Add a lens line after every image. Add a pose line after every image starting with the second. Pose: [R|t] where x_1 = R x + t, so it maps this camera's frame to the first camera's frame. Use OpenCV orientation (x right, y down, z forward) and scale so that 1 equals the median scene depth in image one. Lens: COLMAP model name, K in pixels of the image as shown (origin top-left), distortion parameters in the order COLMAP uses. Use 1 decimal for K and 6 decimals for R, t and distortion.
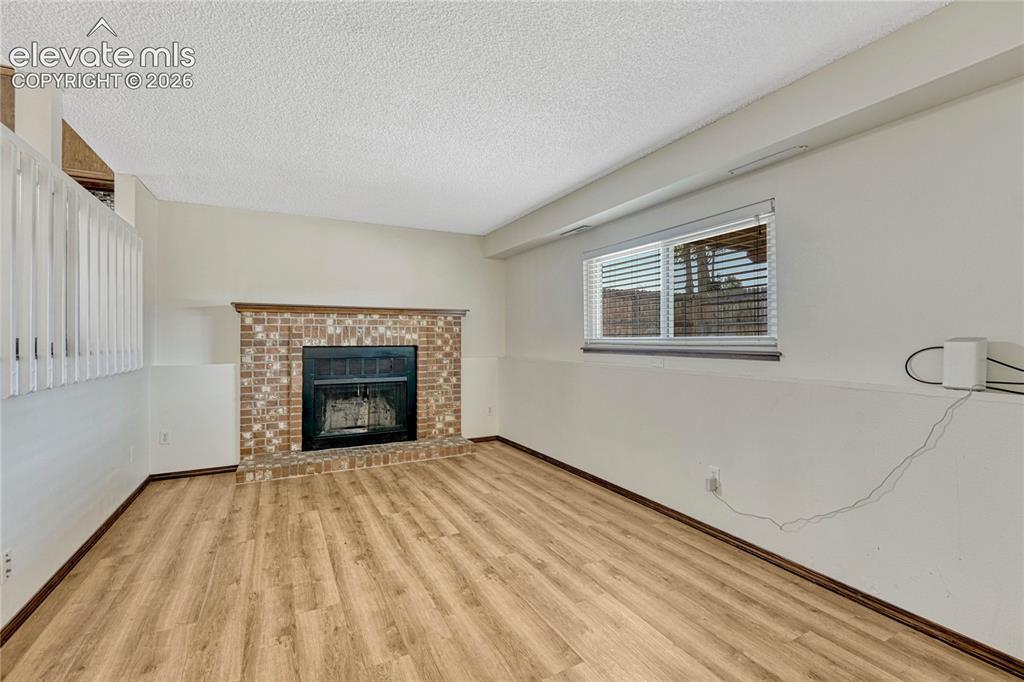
lens RADIAL K [[436.5, 0, 517.6], [0, 436.5, 334.9], [0, 0, 1]] dist [-0.003532, 0.000097]
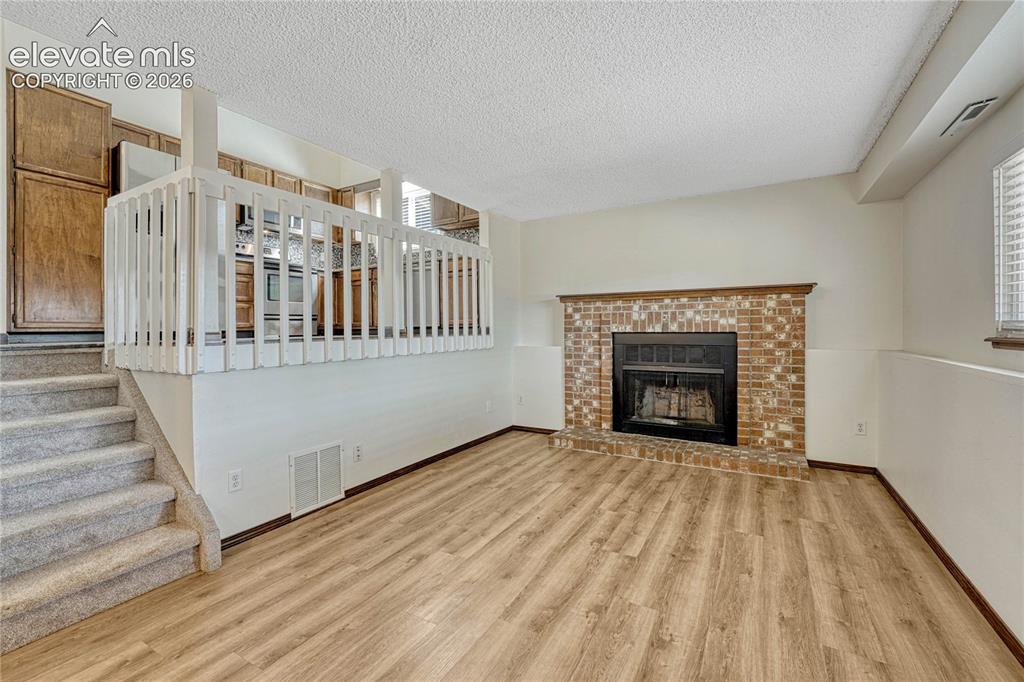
lens RADIAL K [[436.5, 0, 506.3], [0, 436.5, 334.9], [0, 0, 1]] dist [-0.003532, 0.000097]
pose [[0.536196, 0.011113, -0.844020, 0.279017], [0.016610, 0.999581, 0.023714, 0.003288], [0.843930, -0.026734, 0.535787, 0.230030]]
